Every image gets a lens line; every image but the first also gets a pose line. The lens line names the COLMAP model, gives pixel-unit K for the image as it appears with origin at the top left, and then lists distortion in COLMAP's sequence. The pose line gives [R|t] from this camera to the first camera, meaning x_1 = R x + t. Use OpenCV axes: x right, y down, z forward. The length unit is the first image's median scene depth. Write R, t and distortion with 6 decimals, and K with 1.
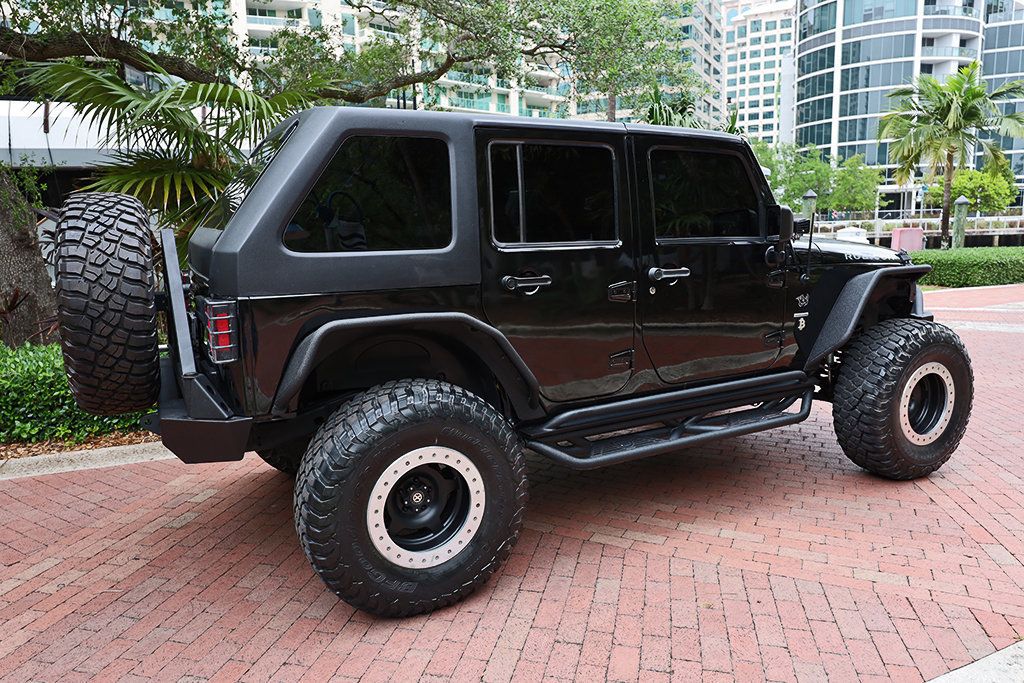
lens RADIAL K [[731.4, 0, 507.3], [0, 731.4, 339.8], [0, 0, 1]] dist [0.009766, -0.011737]
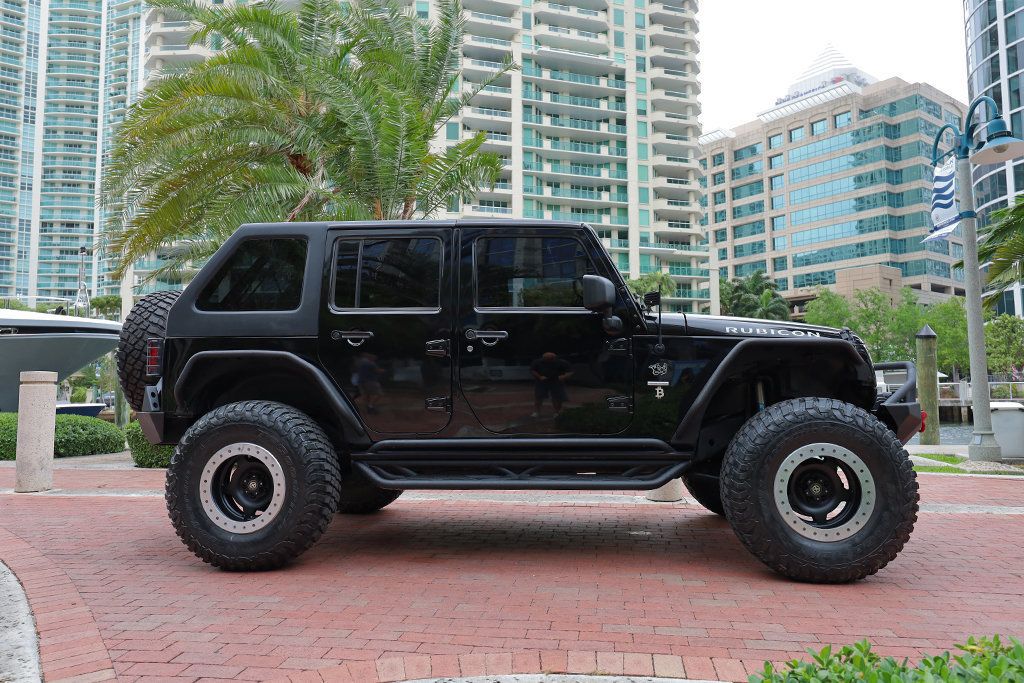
lens RADIAL K [[696.0, 0, 521.2], [0, 696.0, 344.4], [0, 0, 1]] dist [0.003065, -0.001160]
pose [[0.840888, -0.019956, -0.540841, 1.011155], [-0.102632, 0.975307, -0.195556, 0.159872], [0.531388, 0.219948, 0.818076, 0.129399]]
